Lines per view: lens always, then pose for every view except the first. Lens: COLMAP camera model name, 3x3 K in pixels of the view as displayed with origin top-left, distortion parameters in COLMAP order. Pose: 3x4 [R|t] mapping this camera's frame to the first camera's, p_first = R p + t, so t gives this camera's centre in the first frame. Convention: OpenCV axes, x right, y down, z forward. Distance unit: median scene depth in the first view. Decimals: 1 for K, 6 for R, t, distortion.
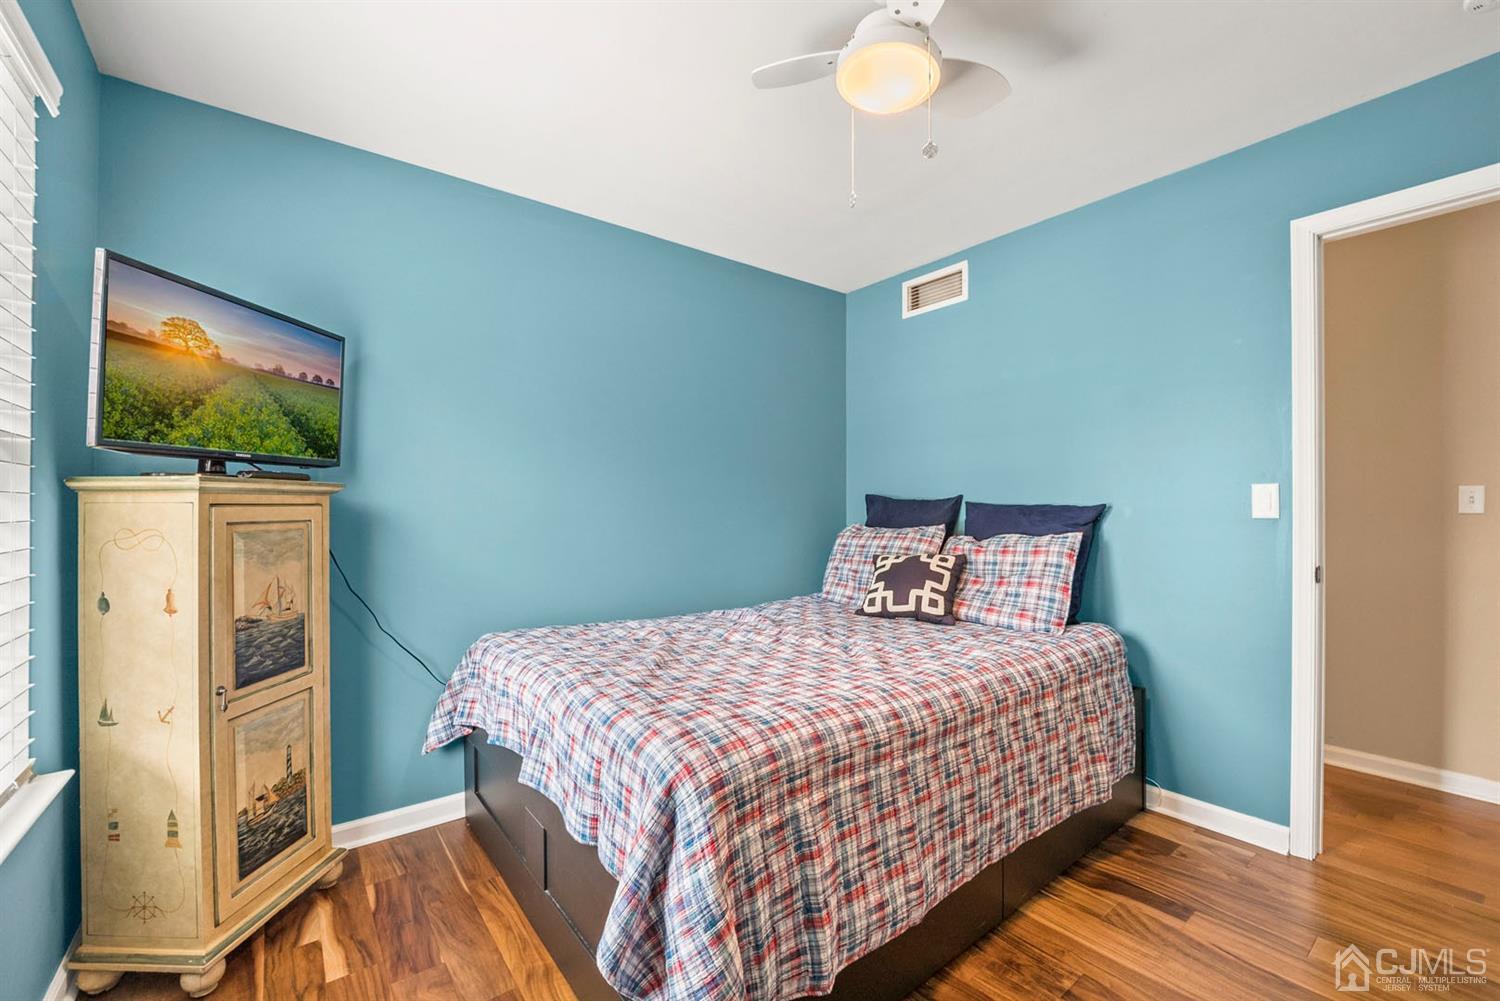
lens RADIAL K [[609.0, 0, 753.6], [0, 609.0, 509.3], [0, 0, 1]] dist [-0.000728, -0.010335]
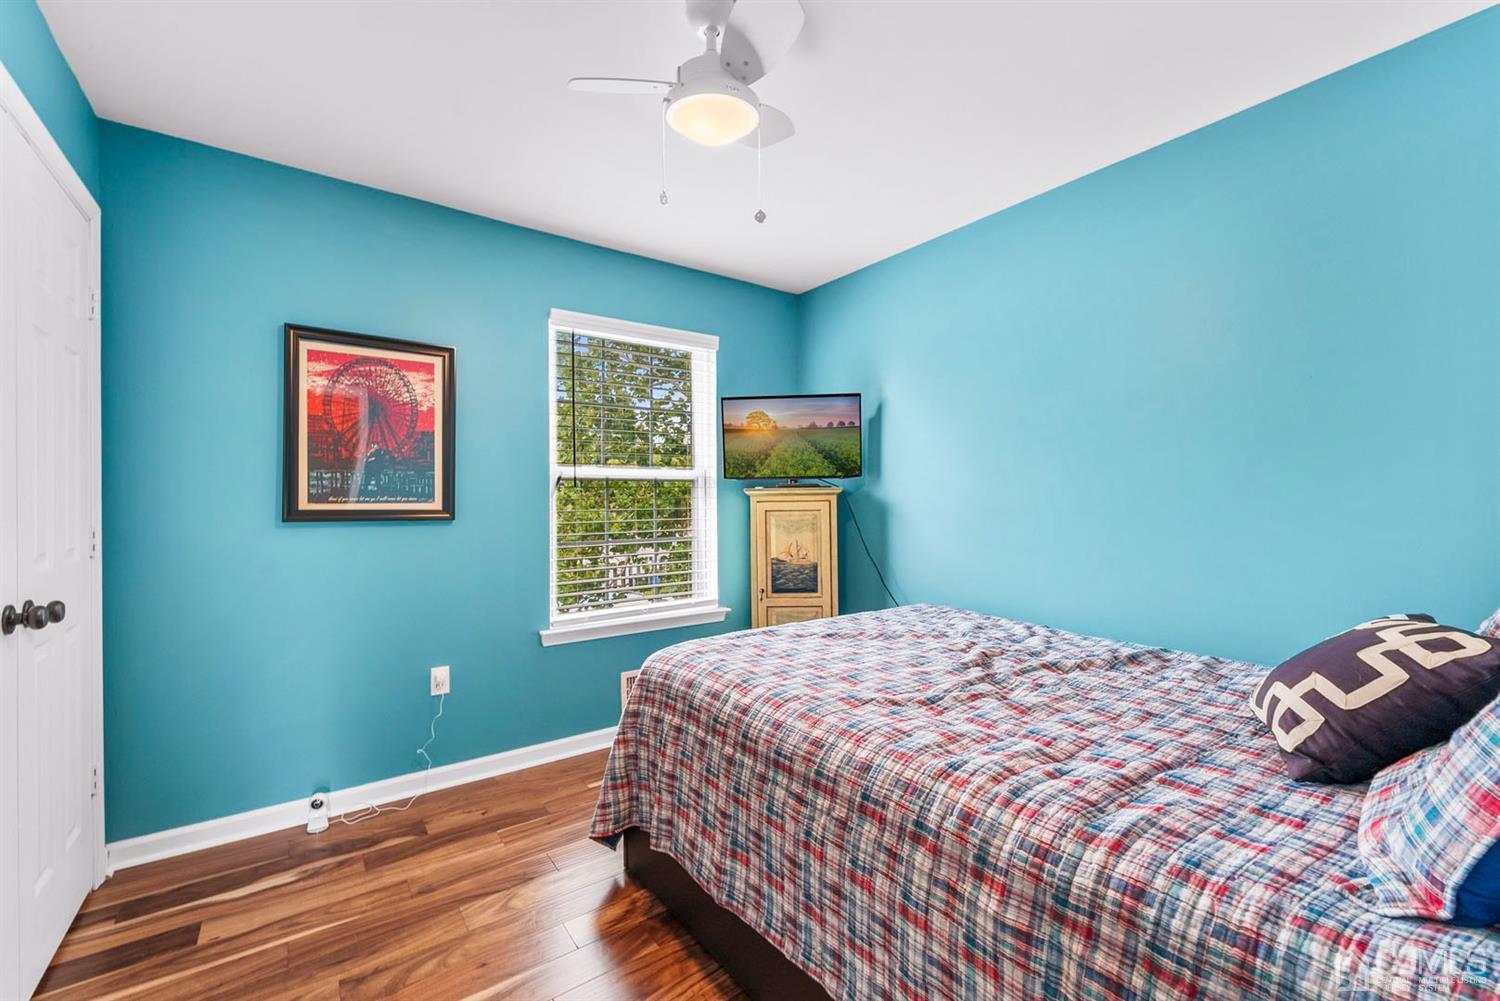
lens RADIAL K [[628.8, 0, 747.1], [0, 628.8, 505.5], [0, 0, 1]] dist [-0.009946, -0.000634]
pose [[-0.044948, 0.011549, -0.998923, 1.063776], [0.007194, 0.999911, 0.011237, -0.014942], [0.998963, -0.006681, -0.045027, 0.873903]]
